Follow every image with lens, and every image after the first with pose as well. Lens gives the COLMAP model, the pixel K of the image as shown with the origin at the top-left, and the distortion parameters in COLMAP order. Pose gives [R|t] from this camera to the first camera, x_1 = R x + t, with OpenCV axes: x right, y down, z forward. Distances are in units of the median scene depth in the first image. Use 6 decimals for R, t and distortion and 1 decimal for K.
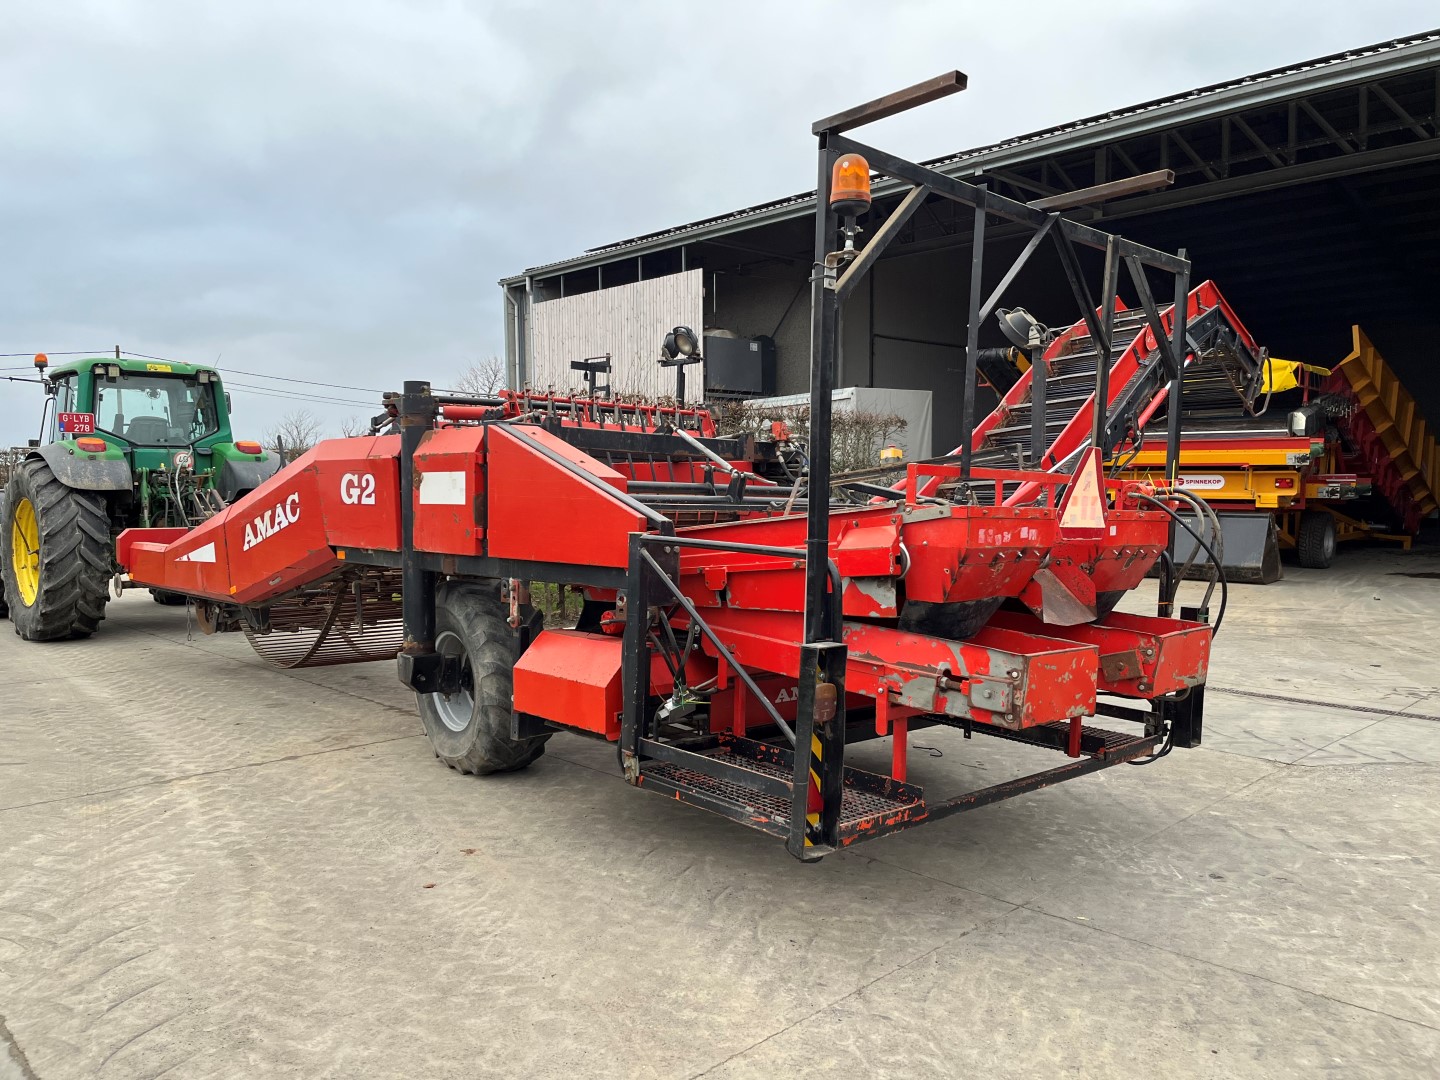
lens RADIAL K [[1083.4, 0, 706.9], [0, 1083.4, 542.4], [0, 0, 1]] dist [0.088597, -0.116034]
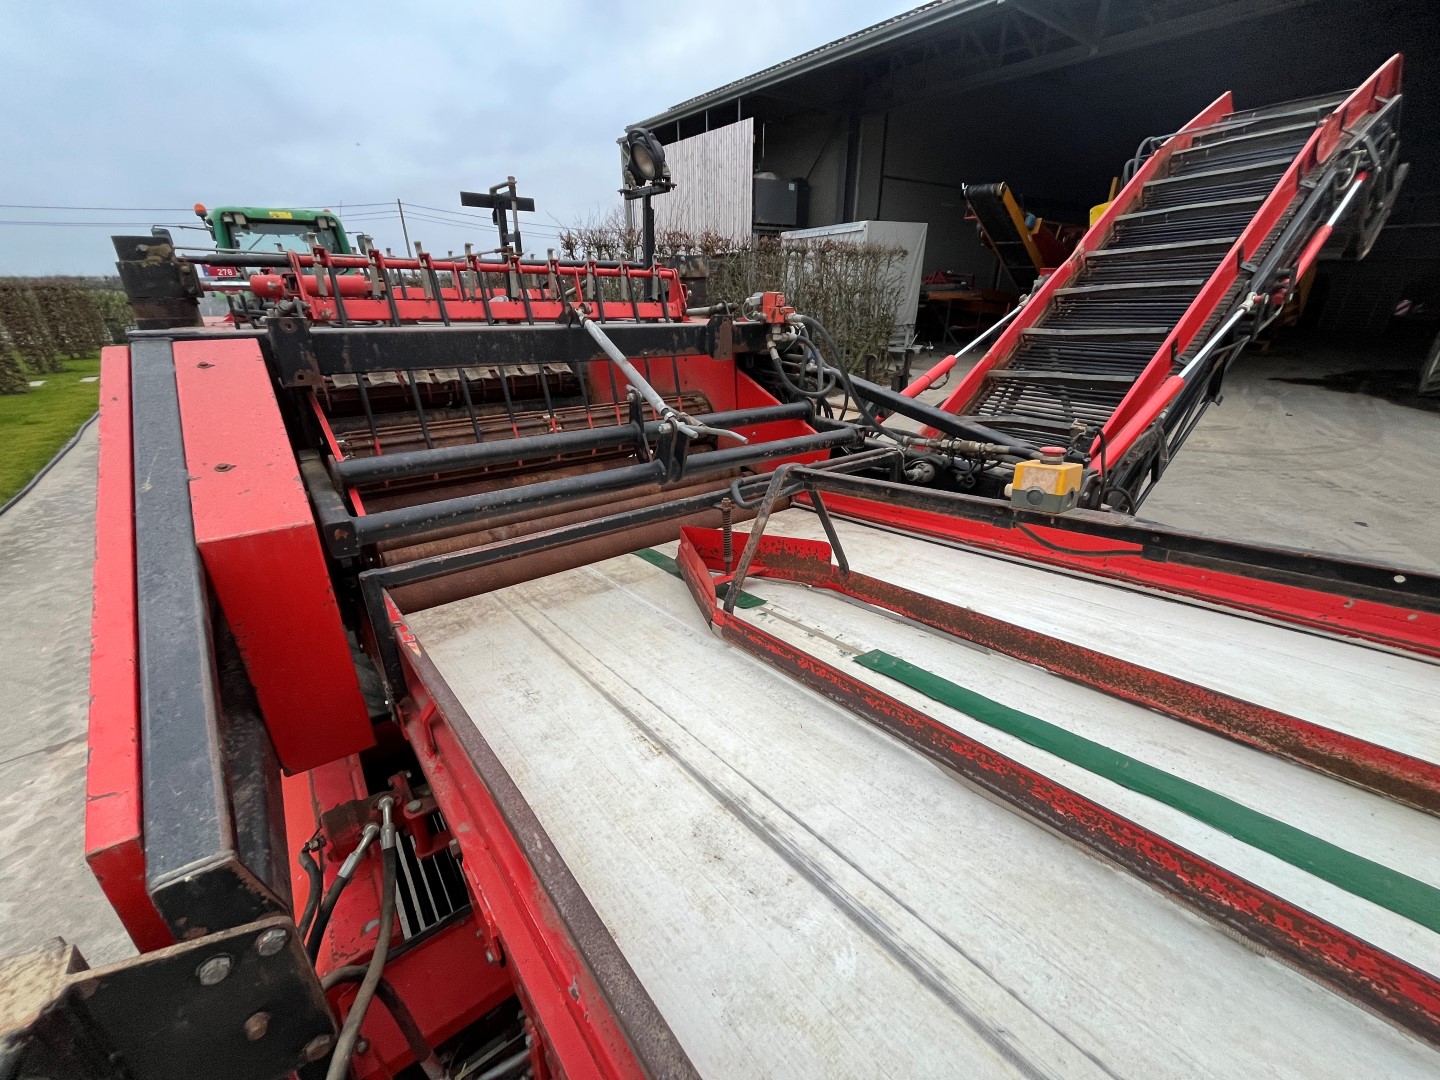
lens RADIAL K [[578.8, 0, 712.9], [0, 578.8, 540.6], [0, 0, 1]] dist [0.000893, -0.002272]
pose [[0.996229, 0.029372, -0.081634, 0.027912], [0.001568, 0.934699, 0.355438, -0.042310], [0.086744, -0.354226, 0.931128, 0.276286]]
